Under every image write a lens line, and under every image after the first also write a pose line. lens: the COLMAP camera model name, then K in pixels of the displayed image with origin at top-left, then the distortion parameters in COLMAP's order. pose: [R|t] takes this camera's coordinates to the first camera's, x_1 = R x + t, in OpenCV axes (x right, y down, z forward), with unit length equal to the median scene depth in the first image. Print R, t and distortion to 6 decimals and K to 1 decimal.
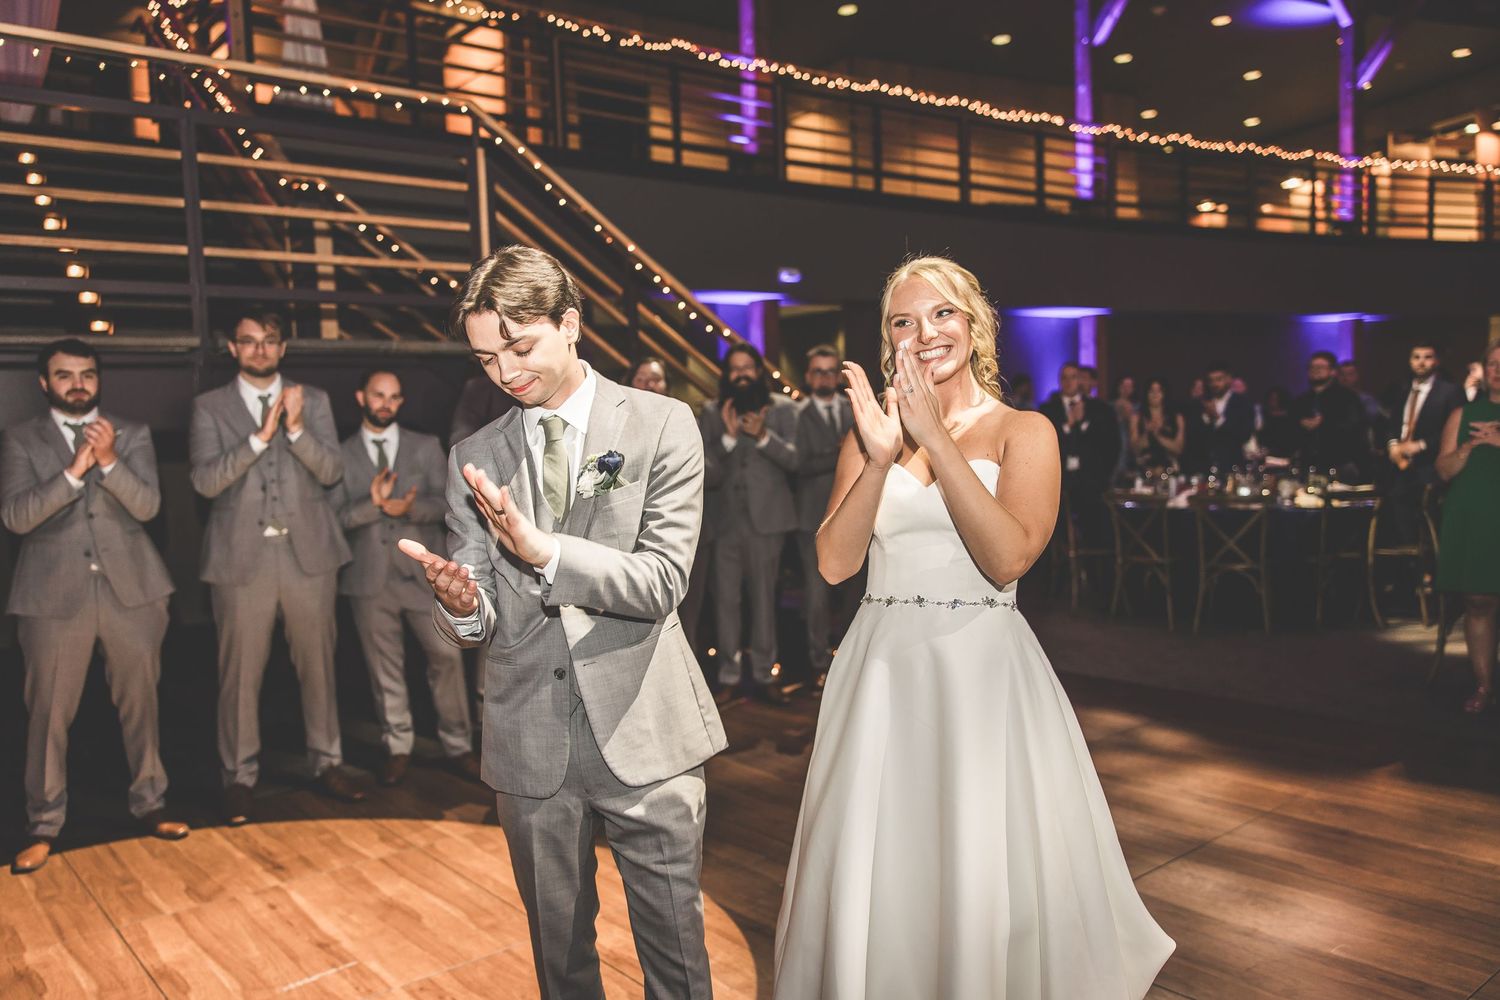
lens RADIAL K [[1209.4, 0, 743.2], [0, 1209.4, 516.5], [0, 0, 1]] dist [0.007438, 0.000132]
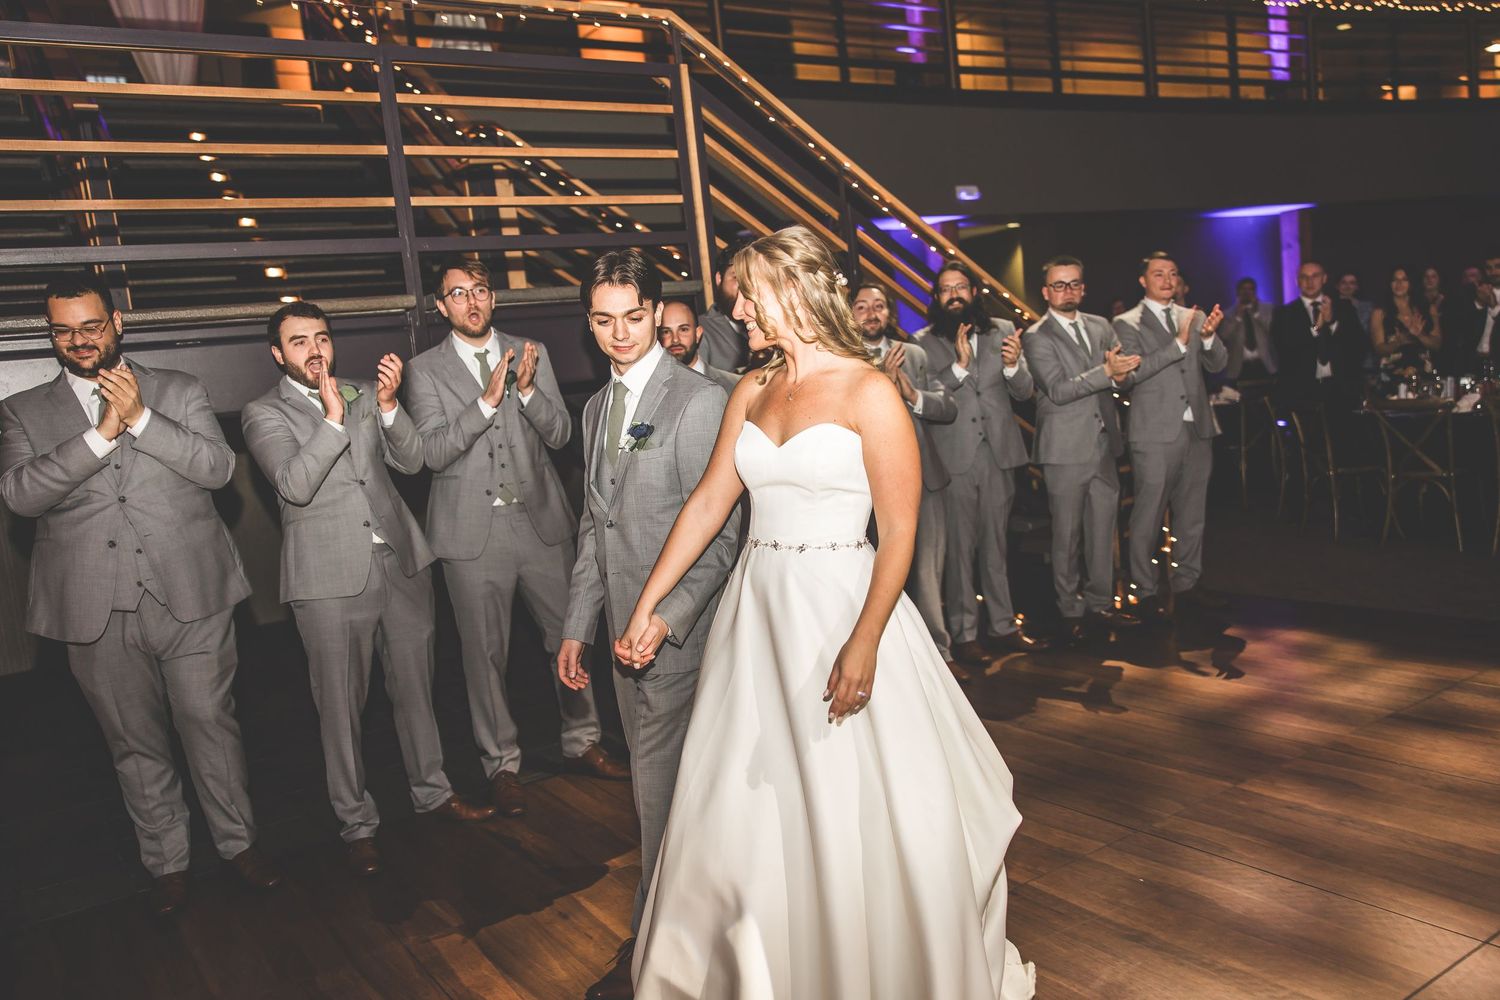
lens RADIAL K [[1209.4, 0, 743.2], [0, 1209.4, 516.5], [0, 0, 1]] dist [0.007438, 0.000132]
pose [[0.992434, -0.055989, -0.109269, -0.073250], [0.061127, 0.997149, 0.044244, -0.003751], [0.106481, -0.050588, 0.993027, 0.068904]]
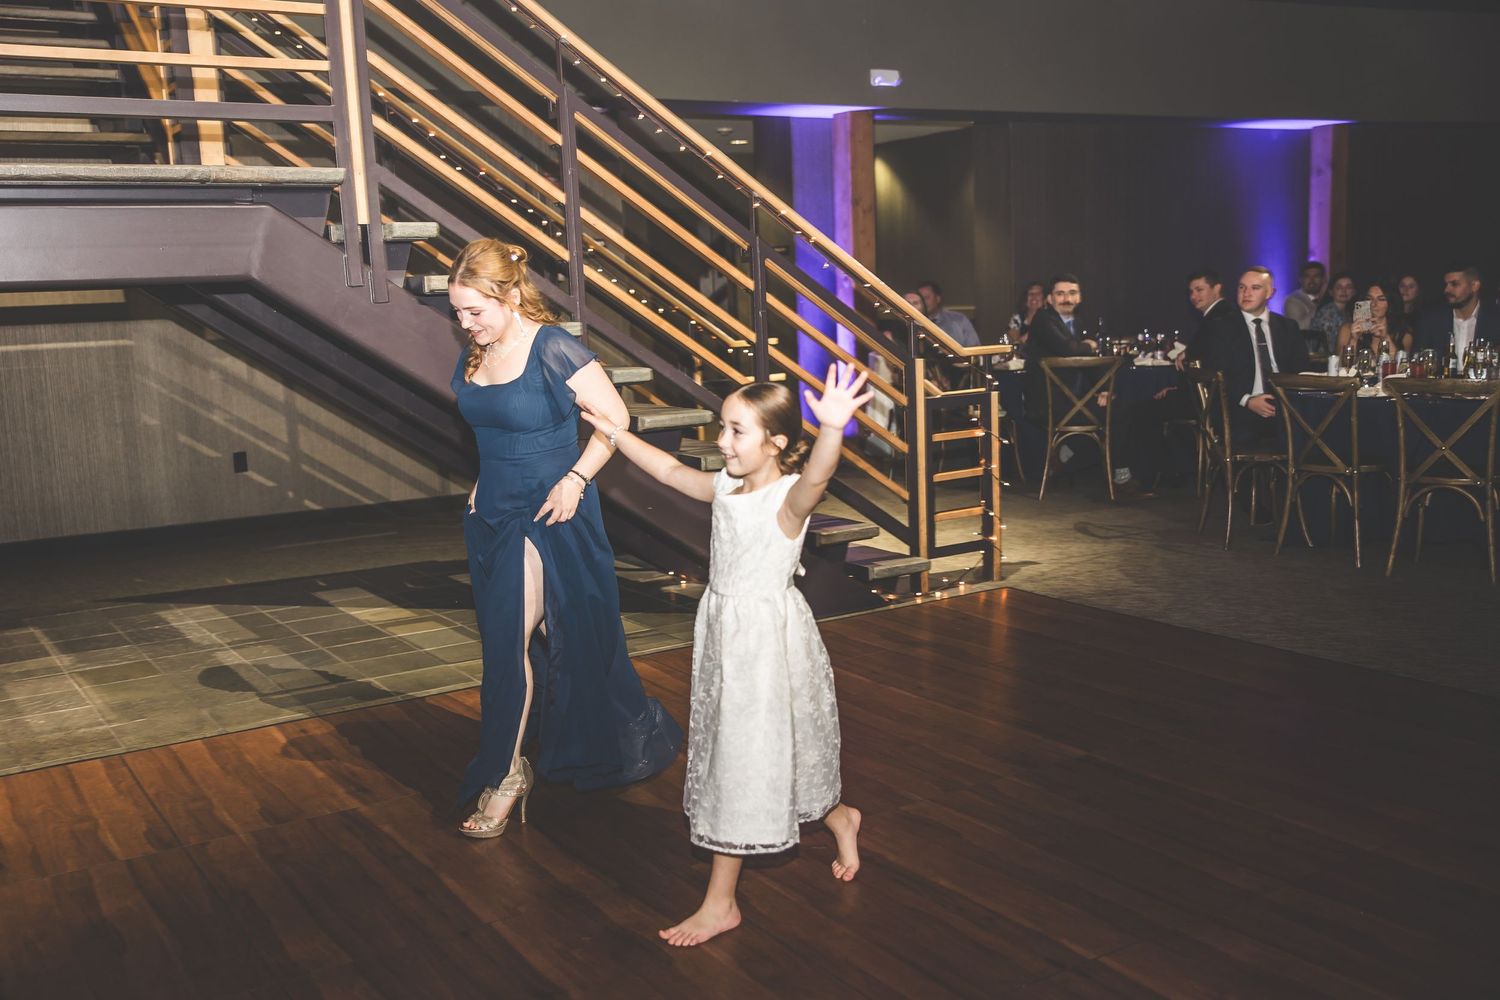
lens RADIAL K [[1449.3, 0, 750.3], [0, 1449.3, 544.8], [0, 0, 1]] dist [0.012995, 0.011426]
pose [[0.989464, 0.027600, -0.142126, 0.129181], [-0.012262, 0.994110, 0.107679, -0.009485], [0.144261, -0.104802, 0.983974, 0.100871]]
